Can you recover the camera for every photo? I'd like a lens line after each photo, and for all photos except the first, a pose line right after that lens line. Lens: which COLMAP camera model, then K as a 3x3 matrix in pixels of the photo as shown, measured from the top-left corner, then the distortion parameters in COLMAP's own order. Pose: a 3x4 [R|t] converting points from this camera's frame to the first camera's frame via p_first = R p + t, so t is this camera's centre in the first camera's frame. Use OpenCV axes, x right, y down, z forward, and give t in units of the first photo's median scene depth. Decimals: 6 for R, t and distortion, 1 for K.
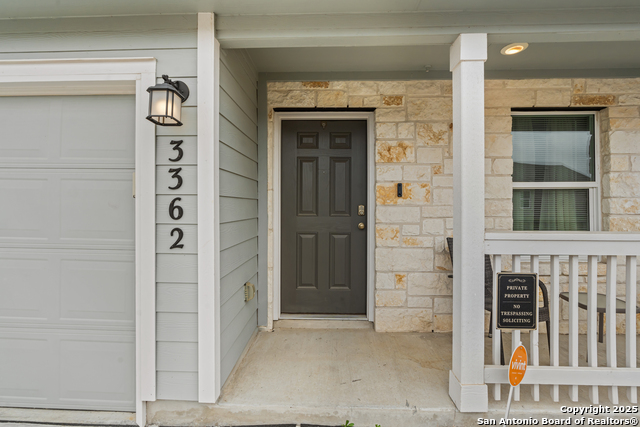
lens RADIAL K [[293.2, 0, 320.0], [0, 293.2, 204.2], [0, 0, 1]] dist [-0.012544, 0.003742]
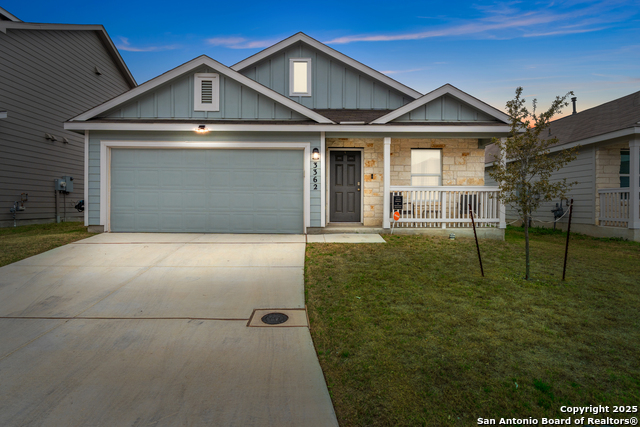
lens RADIAL K [[350.1, 0, 318.5], [0, 350.1, 210.6], [0, 0, 1]] dist [-0.006792, 0.002428]
pose [[0.998053, -0.001013, 0.062357, -0.473632], [-0.000344, 0.999763, 0.021745, 0.214807], [-0.062364, -0.021724, 0.997817, -2.429242]]
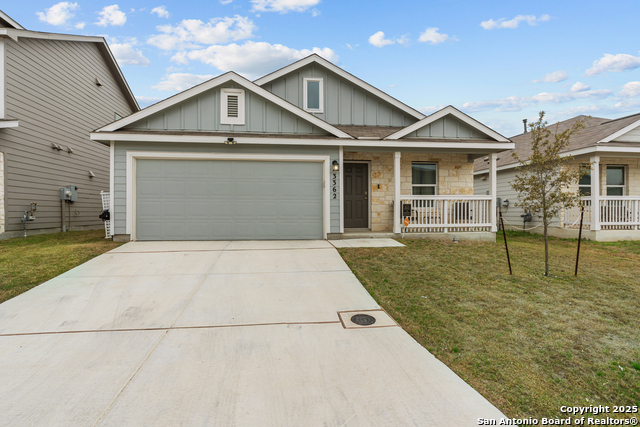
lens RADIAL K [[320.9, 0, 316.4], [0, 320.9, 213.8], [0, 0, 1]] dist [-0.006212, 0.000435]
pose [[0.985295, -0.008365, 0.170656, -1.004109], [0.006169, 0.999891, 0.013399, 0.200298], [-0.170750, -0.012149, 0.985240, -2.352838]]
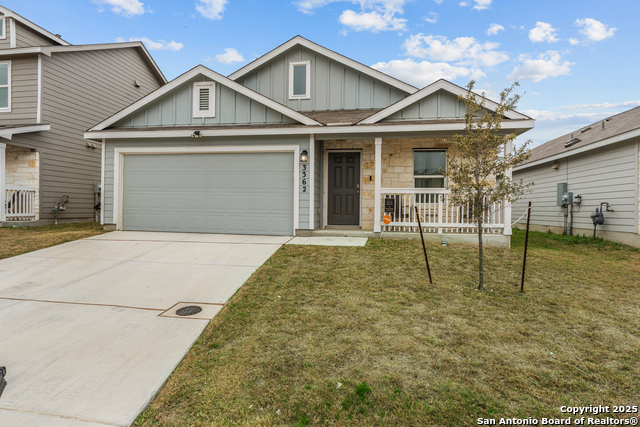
lens RADIAL K [[362.0, 0, 316.6], [0, 362.0, 211.6], [0, 0, 1]] dist [-0.005871, 0.001835]
pose [[0.992665, 0.009732, -0.120502, 0.180256], [-0.008104, 0.999869, 0.013989, 0.225249], [0.120623, -0.012910, 0.992614, -2.500273]]
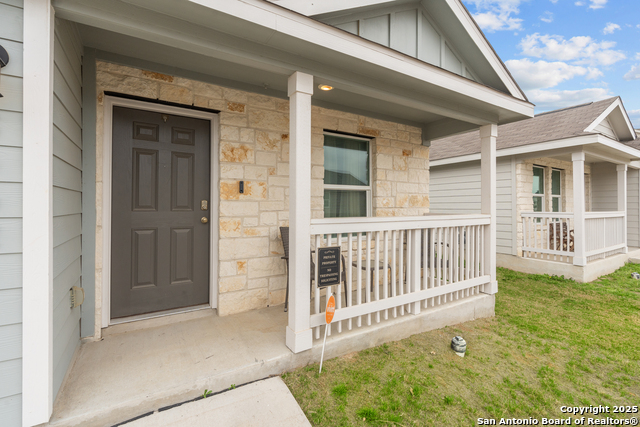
lens RADIAL K [[293.2, 0, 317.5], [0, 293.2, 203.8], [0, 0, 1]] dist [-0.012544, 0.003742]
pose [[0.833377, 0.004486, 0.552686, -0.109616], [-0.004971, 0.999987, -0.000621, 0.015918], [-0.552682, -0.002230, 0.833389, -0.109063]]
